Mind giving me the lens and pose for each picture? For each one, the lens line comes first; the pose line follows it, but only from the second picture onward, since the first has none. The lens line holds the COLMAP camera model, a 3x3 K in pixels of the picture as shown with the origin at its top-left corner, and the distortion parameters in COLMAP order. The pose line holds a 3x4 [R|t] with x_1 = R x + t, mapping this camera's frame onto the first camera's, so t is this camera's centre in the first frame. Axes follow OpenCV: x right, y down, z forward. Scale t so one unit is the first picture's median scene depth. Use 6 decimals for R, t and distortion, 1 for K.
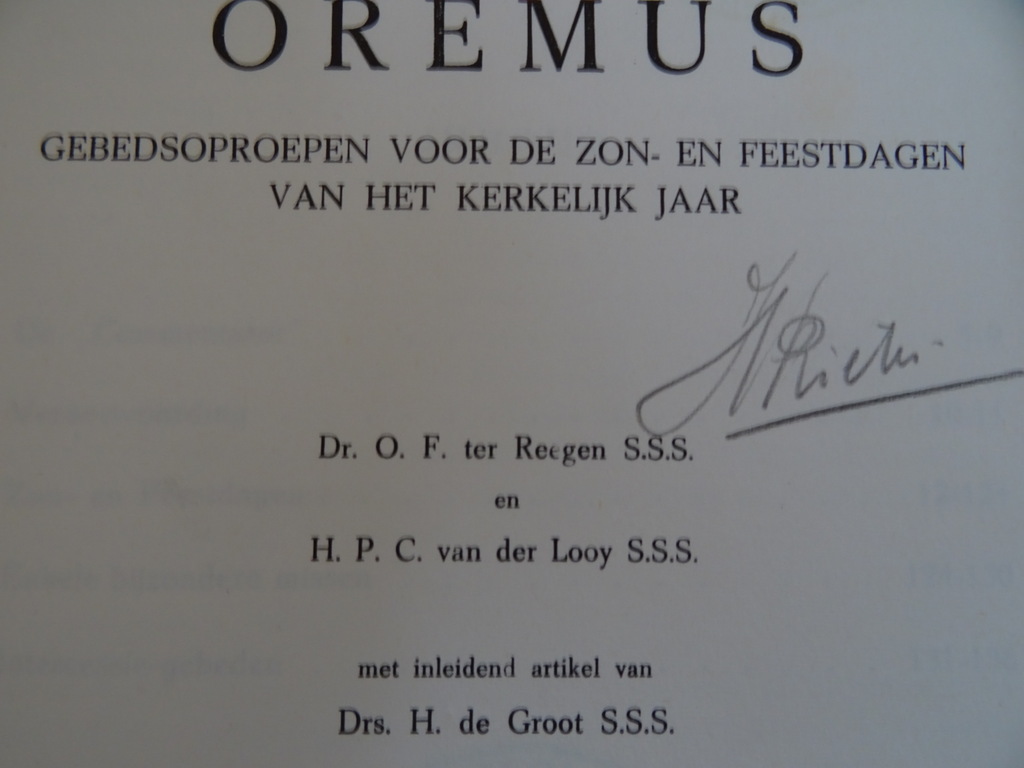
lens RADIAL K [[714.6, 0, 518.4], [0, 714.6, 374.3], [0, 0, 1]] dist [0.018166, -0.024862]
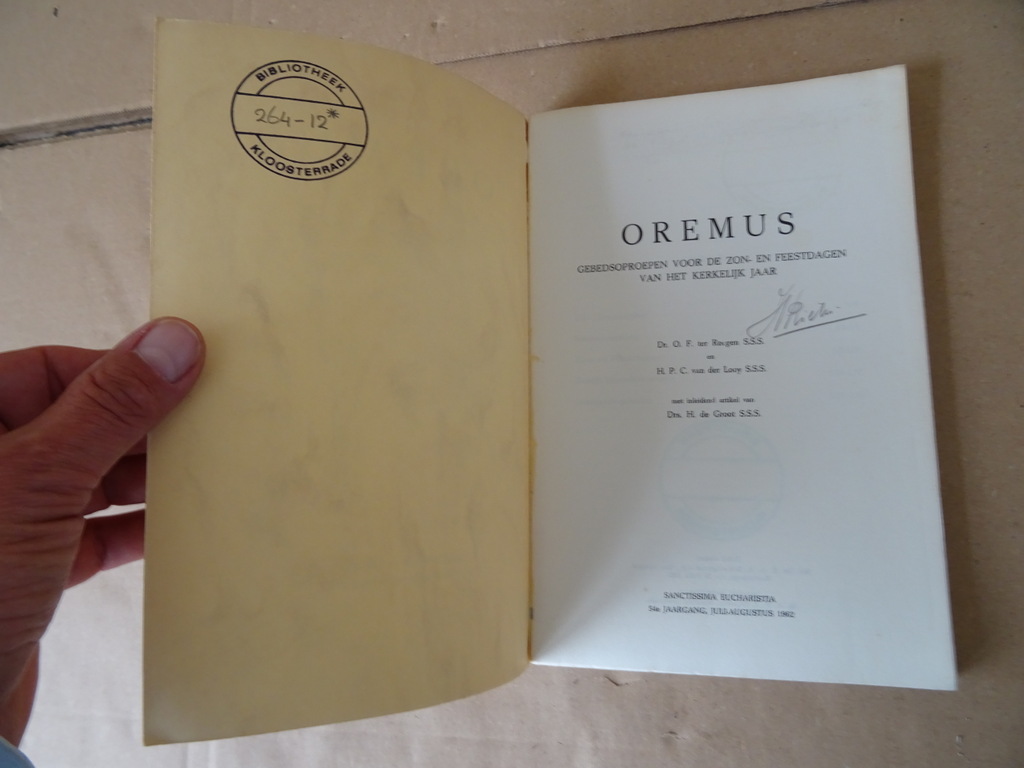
lens RADIAL K [[714.6, 0, 515.4], [0, 714.6, 385.3], [0, 0, 1]] dist [0.018166, -0.024862]
pose [[0.975748, -0.034772, -0.216116, -0.199999], [0.022539, 0.998014, -0.058814, 0.500709], [0.217732, 0.052517, 0.974595, -2.702694]]
